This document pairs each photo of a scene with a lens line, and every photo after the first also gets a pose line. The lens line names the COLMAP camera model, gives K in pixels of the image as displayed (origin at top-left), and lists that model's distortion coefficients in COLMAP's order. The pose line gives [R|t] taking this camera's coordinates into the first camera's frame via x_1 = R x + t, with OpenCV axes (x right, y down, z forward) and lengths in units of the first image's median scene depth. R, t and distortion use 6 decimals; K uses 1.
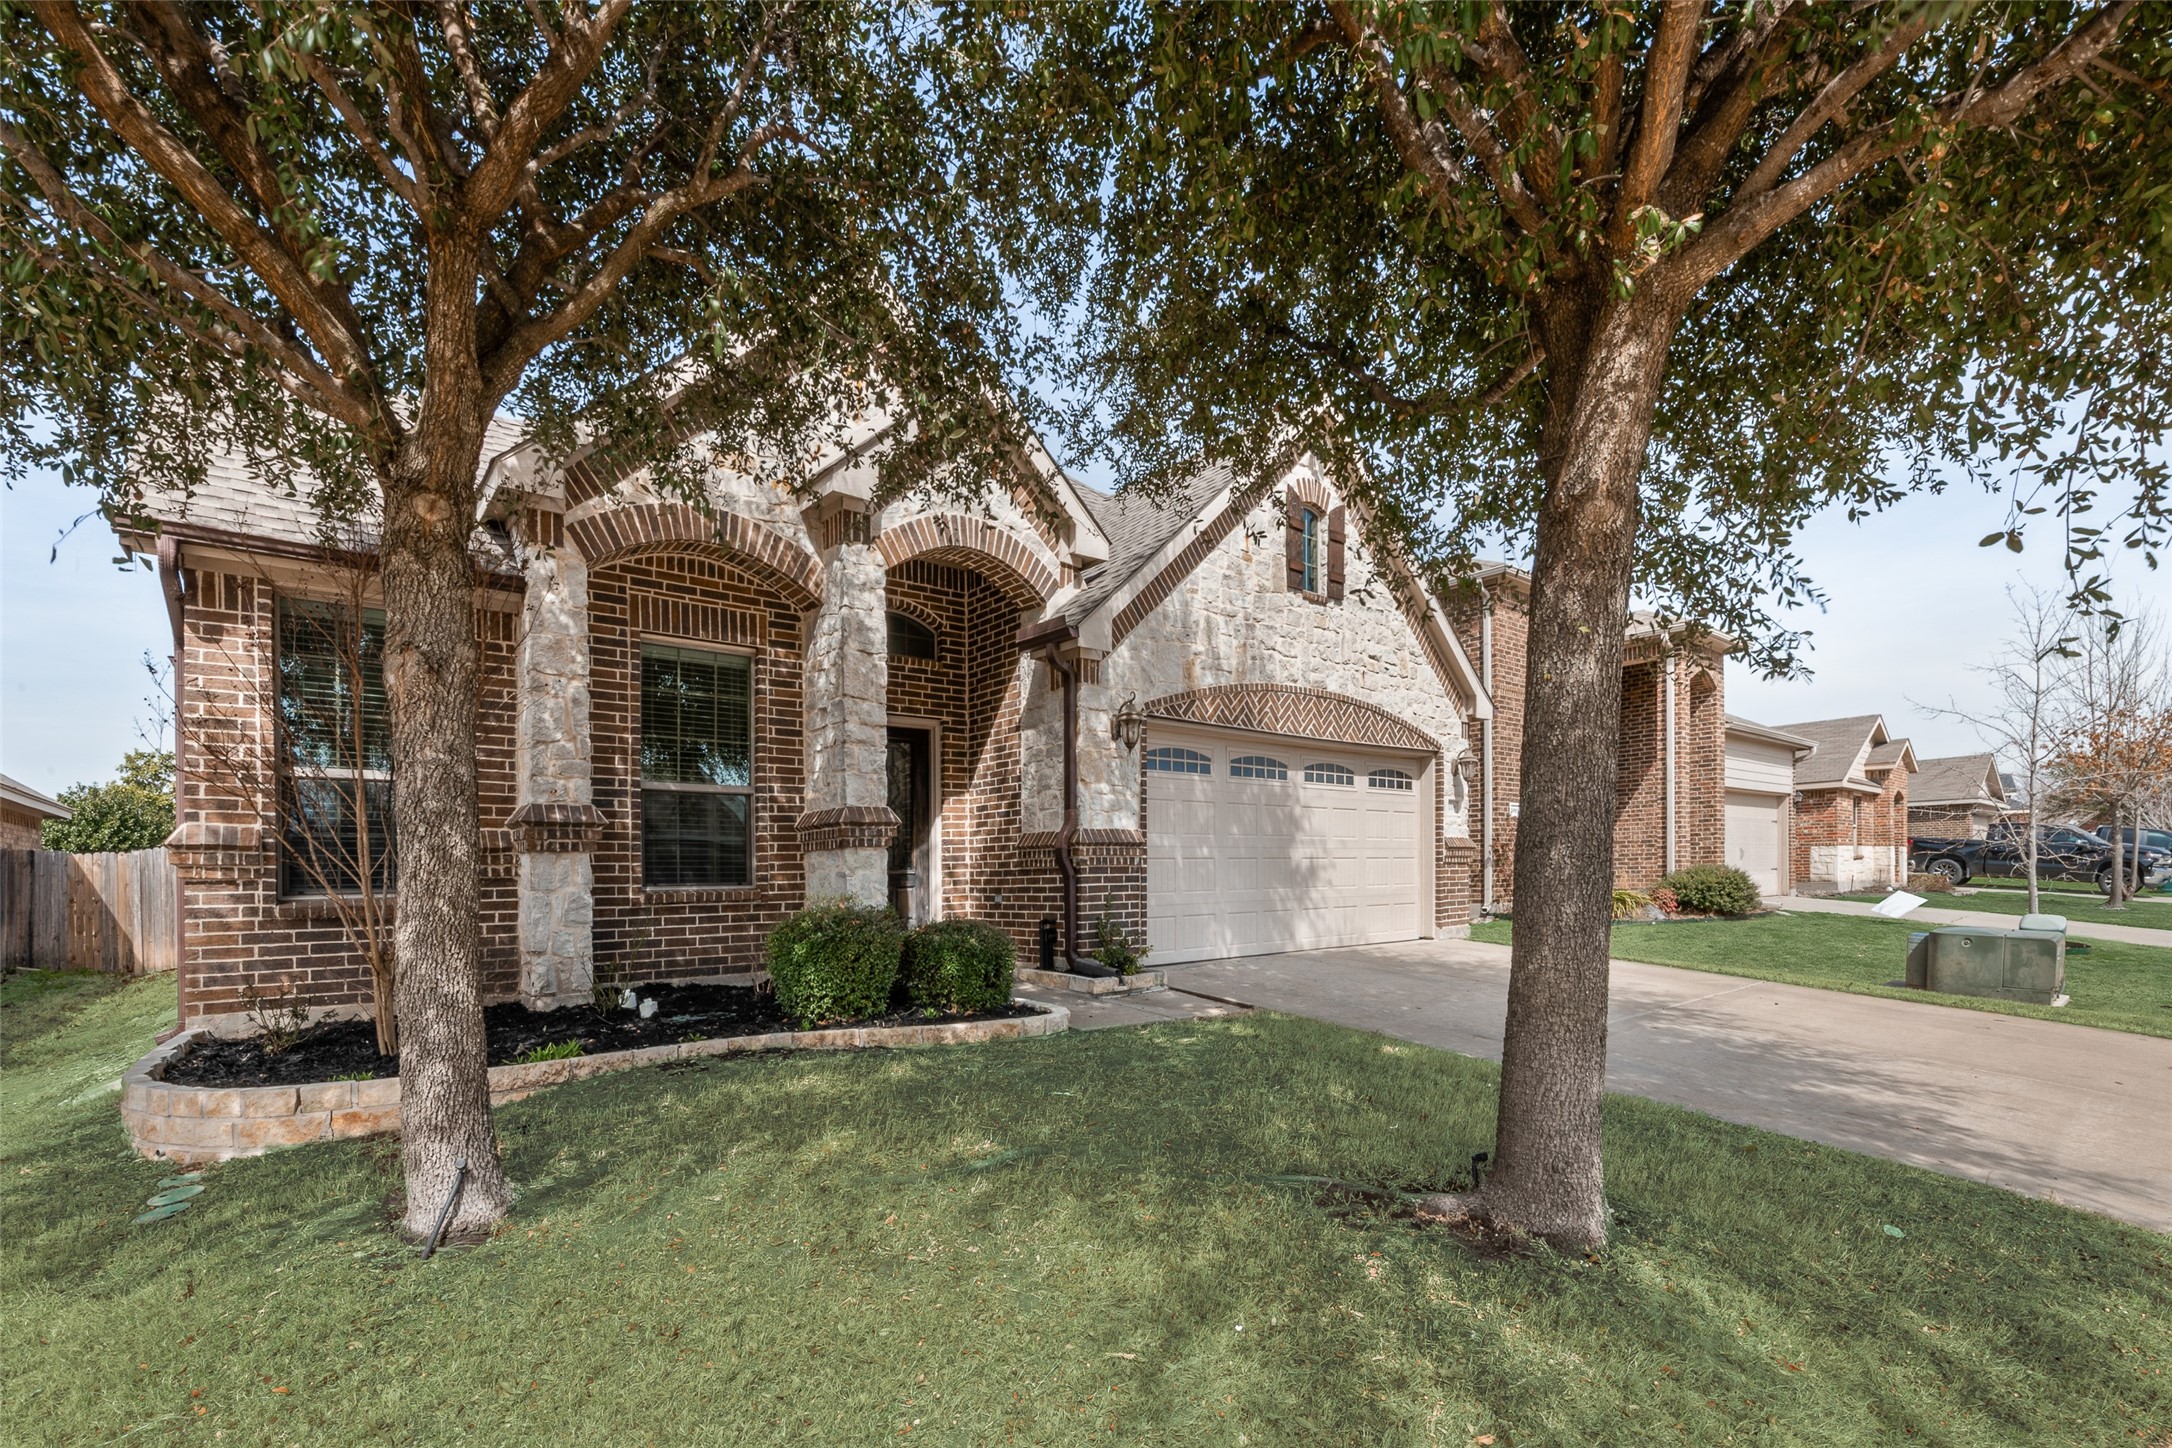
lens RADIAL K [[870.9, 0, 1094.6], [0, 870.9, 726.6], [0, 0, 1]] dist [0.000878, -0.000083]
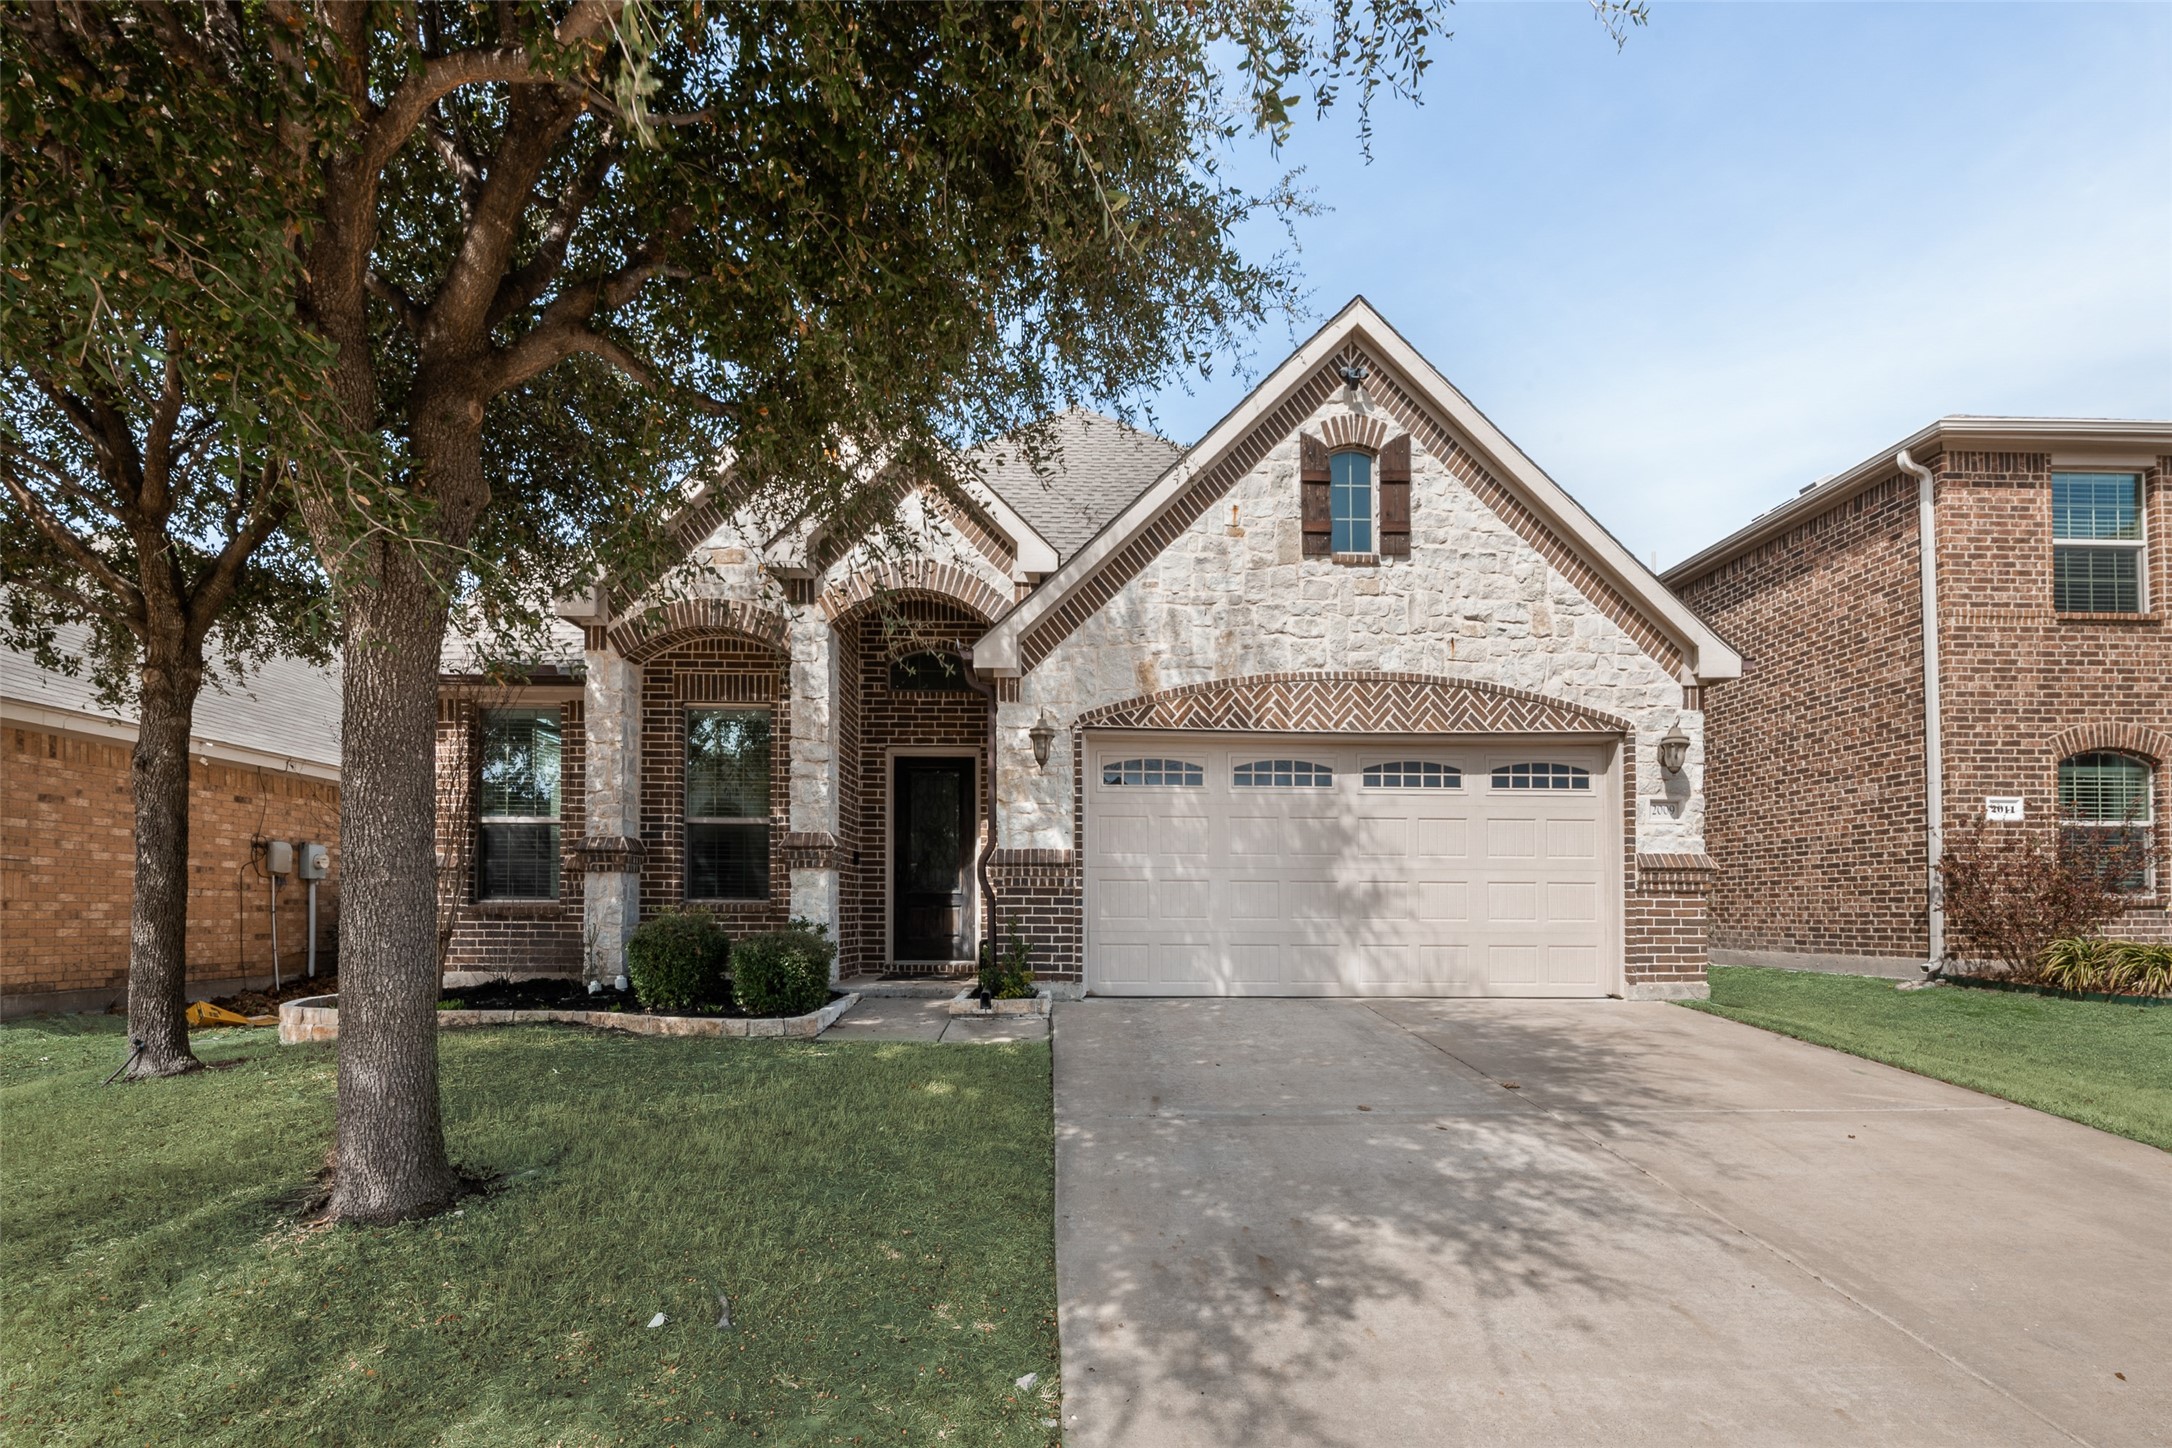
lens RADIAL K [[926.5, 0, 1086.0], [0, 926.5, 724.0], [0, 0, 1]] dist [0.002820, 0.000100]
pose [[0.813957, -0.092294, -0.573547, 0.641315], [0.078999, 0.995713, -0.048115, 0.031850], [0.575529, -0.006146, 0.817758, 0.182667]]
